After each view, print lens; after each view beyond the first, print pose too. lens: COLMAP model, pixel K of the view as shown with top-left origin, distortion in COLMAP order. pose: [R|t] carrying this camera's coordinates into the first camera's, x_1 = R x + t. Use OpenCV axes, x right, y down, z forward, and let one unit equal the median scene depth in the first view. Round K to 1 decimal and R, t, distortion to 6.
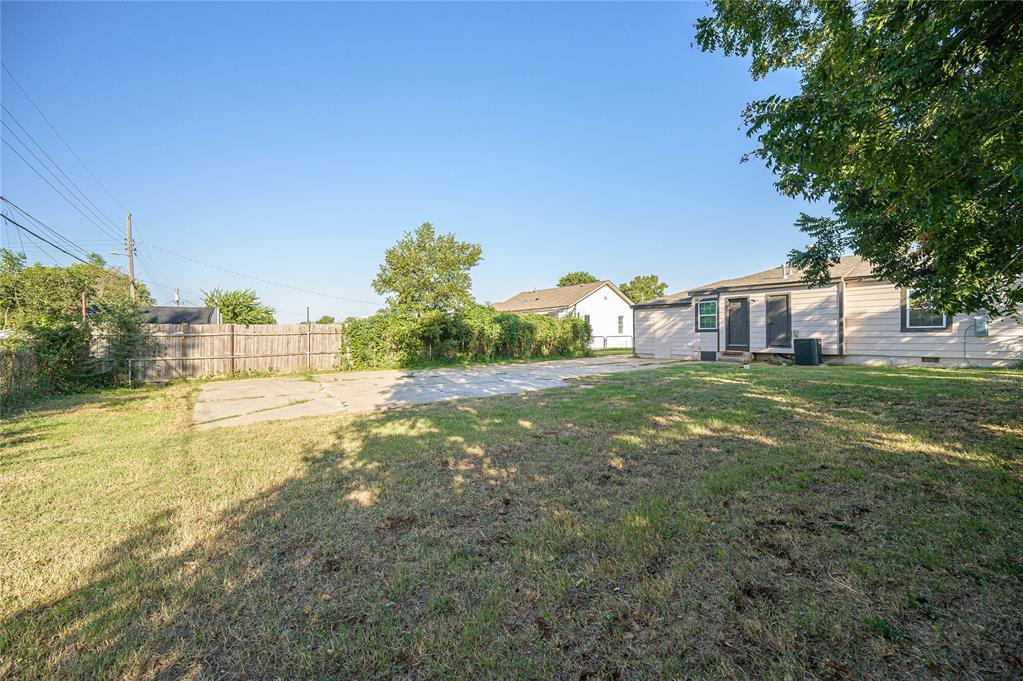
lens RADIAL K [[403.8, 0, 514.3], [0, 403.8, 340.5], [0, 0, 1]] dist [0.002421, 0.000116]
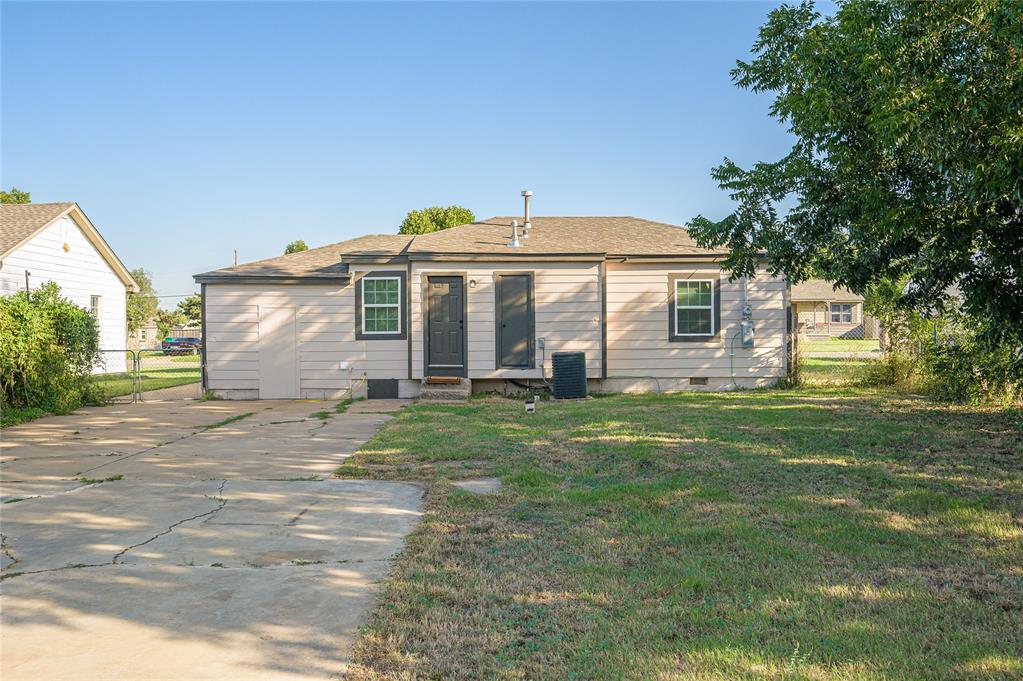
lens RADIAL K [[948.2, 0, 472.5], [0, 948.2, 338.1], [0, 0, 1]] dist [-0.007412, 0.021816]
pose [[0.601183, -0.004499, 0.799099, -0.409540], [0.009960, 0.999949, -0.001863, -0.021519], [-0.799049, 0.009079, 0.601197, 0.246013]]
